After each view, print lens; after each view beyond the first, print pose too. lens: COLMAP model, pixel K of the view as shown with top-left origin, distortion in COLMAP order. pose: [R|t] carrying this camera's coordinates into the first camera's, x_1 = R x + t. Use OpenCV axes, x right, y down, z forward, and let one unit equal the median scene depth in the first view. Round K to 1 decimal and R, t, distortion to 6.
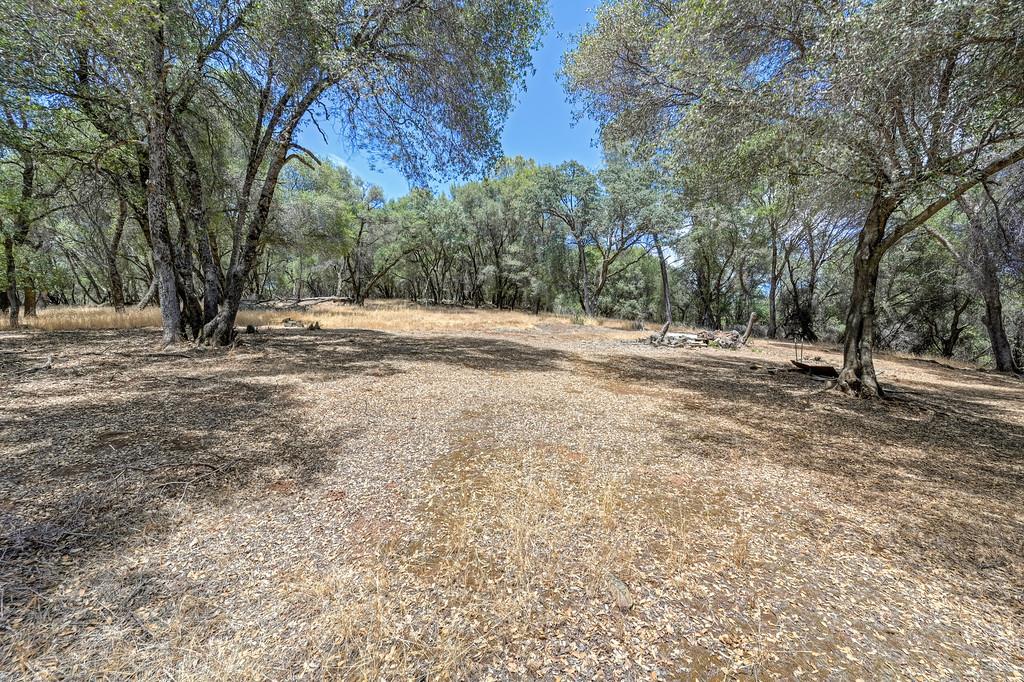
lens RADIAL K [[406.7, 0, 512.0], [0, 406.7, 341.0], [0, 0, 1]] dist [-0.000355, -0.000134]
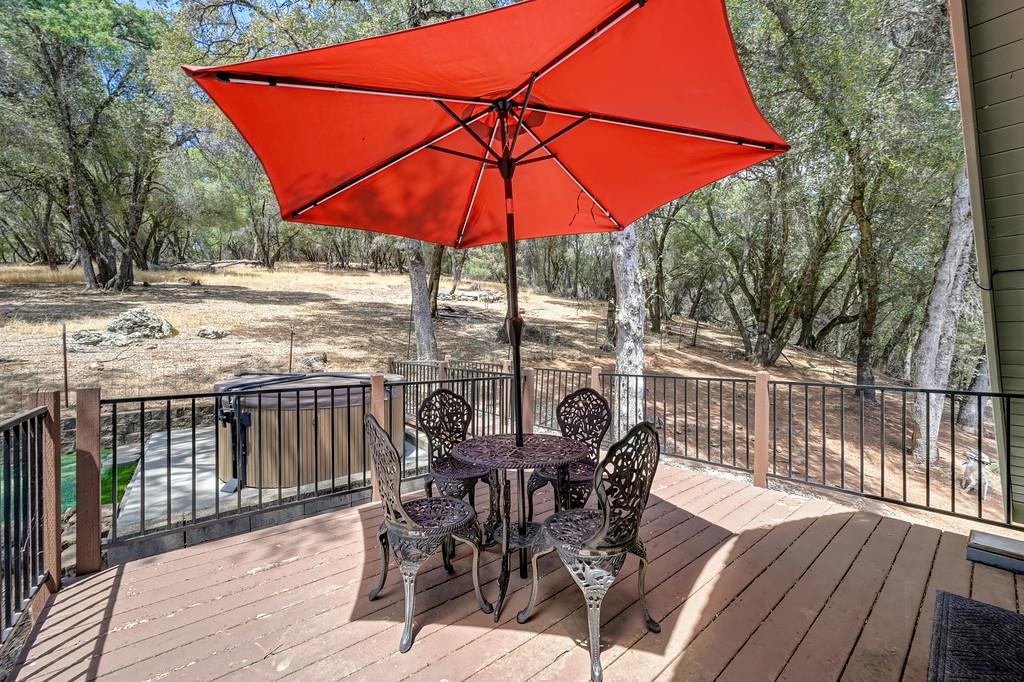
lens RADIAL K [[406.7, 0, 512.0], [0, 406.7, 341.0], [0, 0, 1]] dist [-0.000355, -0.000134]
pose [[0.996263, 0.006021, 0.086158, 0.335283], [-0.013421, 0.996241, 0.085575, 0.019987], [-0.085319, -0.086412, 0.992599, -0.373048]]
